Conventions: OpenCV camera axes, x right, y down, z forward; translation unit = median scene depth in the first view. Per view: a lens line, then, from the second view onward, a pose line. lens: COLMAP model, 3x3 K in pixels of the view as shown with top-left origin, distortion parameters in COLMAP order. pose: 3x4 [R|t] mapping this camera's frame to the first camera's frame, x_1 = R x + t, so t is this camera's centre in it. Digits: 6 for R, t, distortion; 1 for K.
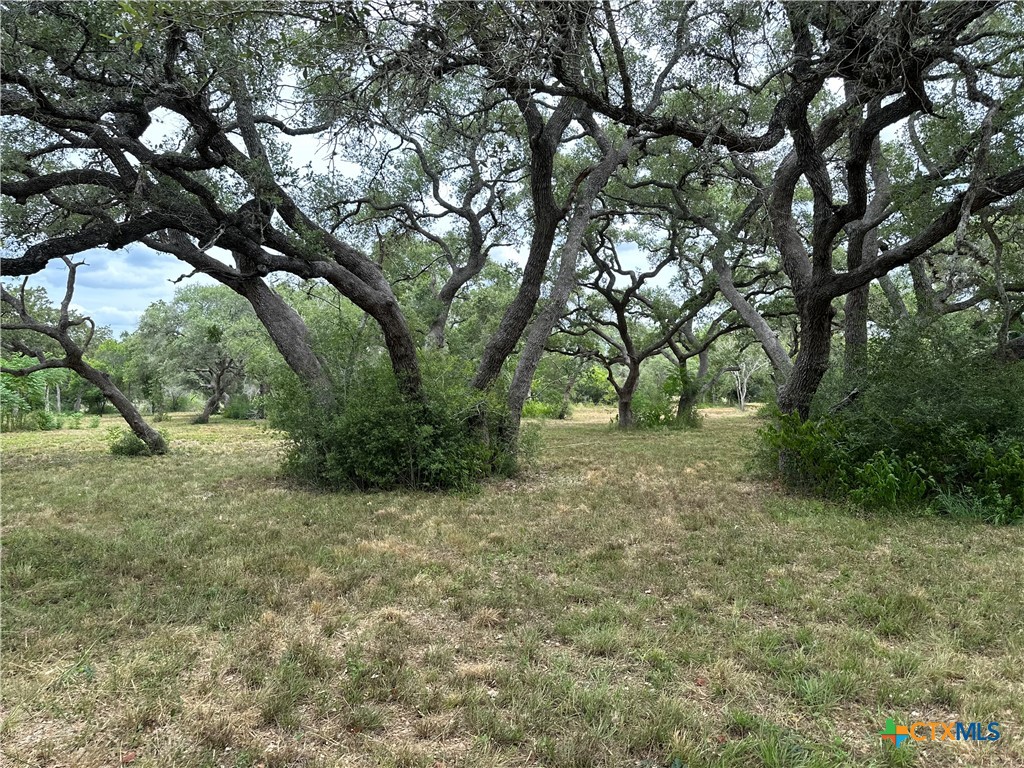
lens RADIAL K [[713.8, 0, 511.2], [0, 713.8, 388.8], [0, 0, 1]] dist [0.000154, -0.007828]
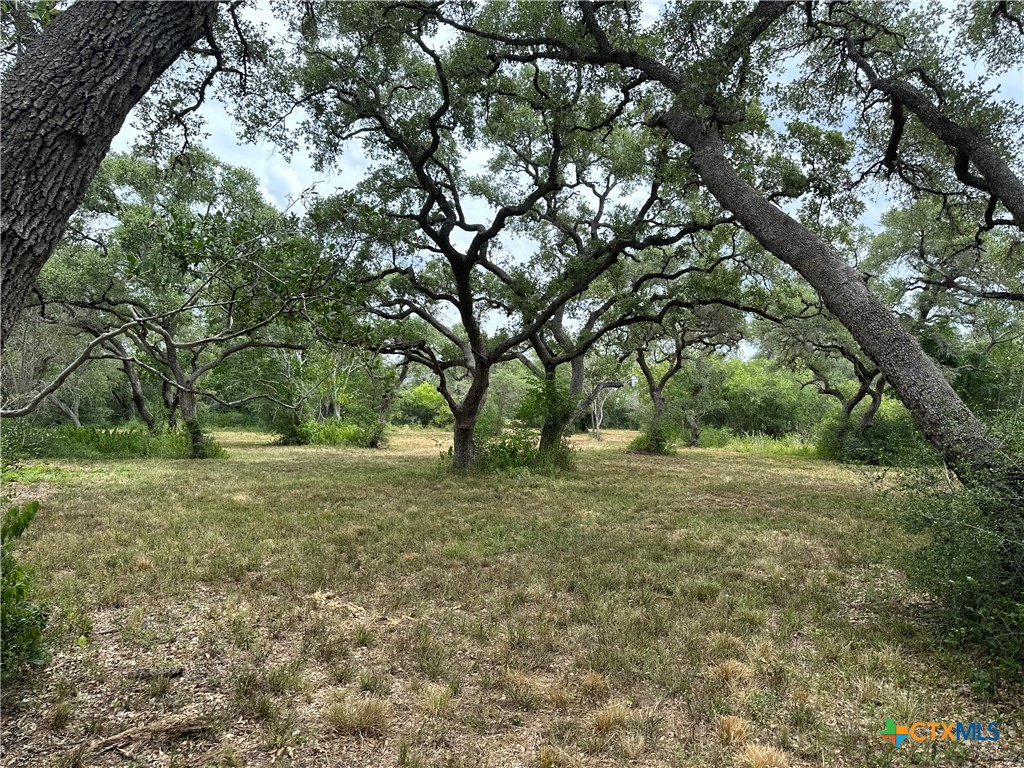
lens RADIAL K [[713.8, 0, 510.3], [0, 713.8, 385.0], [0, 0, 1]] dist [0.000154, -0.007828]
pose [[0.972766, 0.037250, 0.228776, 0.046225], [-0.029417, 0.998861, -0.037558, 0.002403], [-0.229914, 0.029806, 0.972754, 0.326995]]
